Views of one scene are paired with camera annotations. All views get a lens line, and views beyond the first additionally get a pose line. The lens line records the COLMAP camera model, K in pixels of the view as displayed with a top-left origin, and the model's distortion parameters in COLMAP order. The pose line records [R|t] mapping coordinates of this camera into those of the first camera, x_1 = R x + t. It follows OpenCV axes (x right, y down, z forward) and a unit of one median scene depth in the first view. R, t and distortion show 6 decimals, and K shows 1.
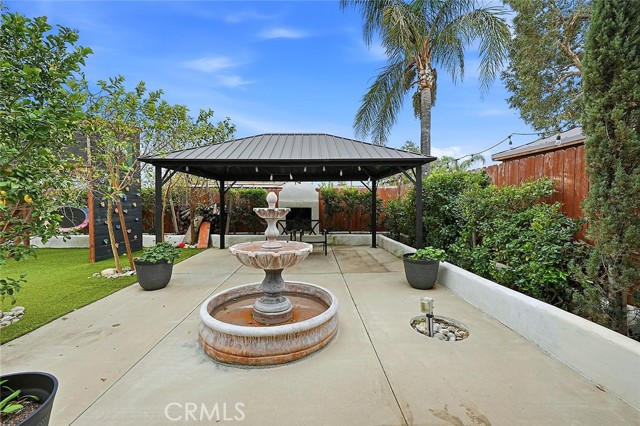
lens RADIAL K [[268.8, 0, 320.0], [0, 268.8, 213.0], [0, 0, 1]] dist [-0.000741, 0.000188]
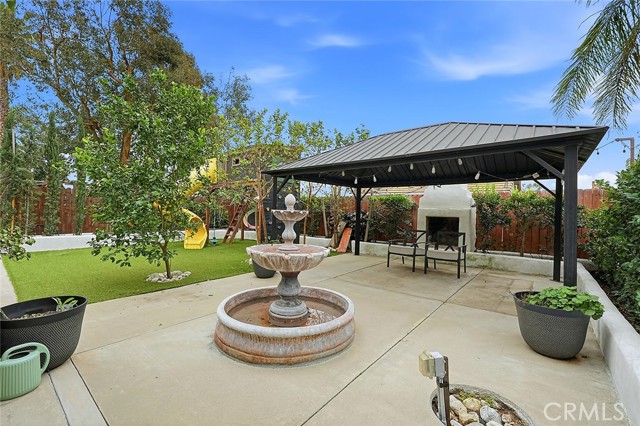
lens RADIAL K [[279.6, 0, 313.5], [0, 279.6, 215.3], [0, 0, 1]] dist [0.001455, 0.000068]
pose [[0.750534, 0.025175, -0.660352, 0.358682], [-0.043868, 0.998968, -0.011776, 0.006130], [0.659374, 0.037807, 0.750864, 0.176323]]
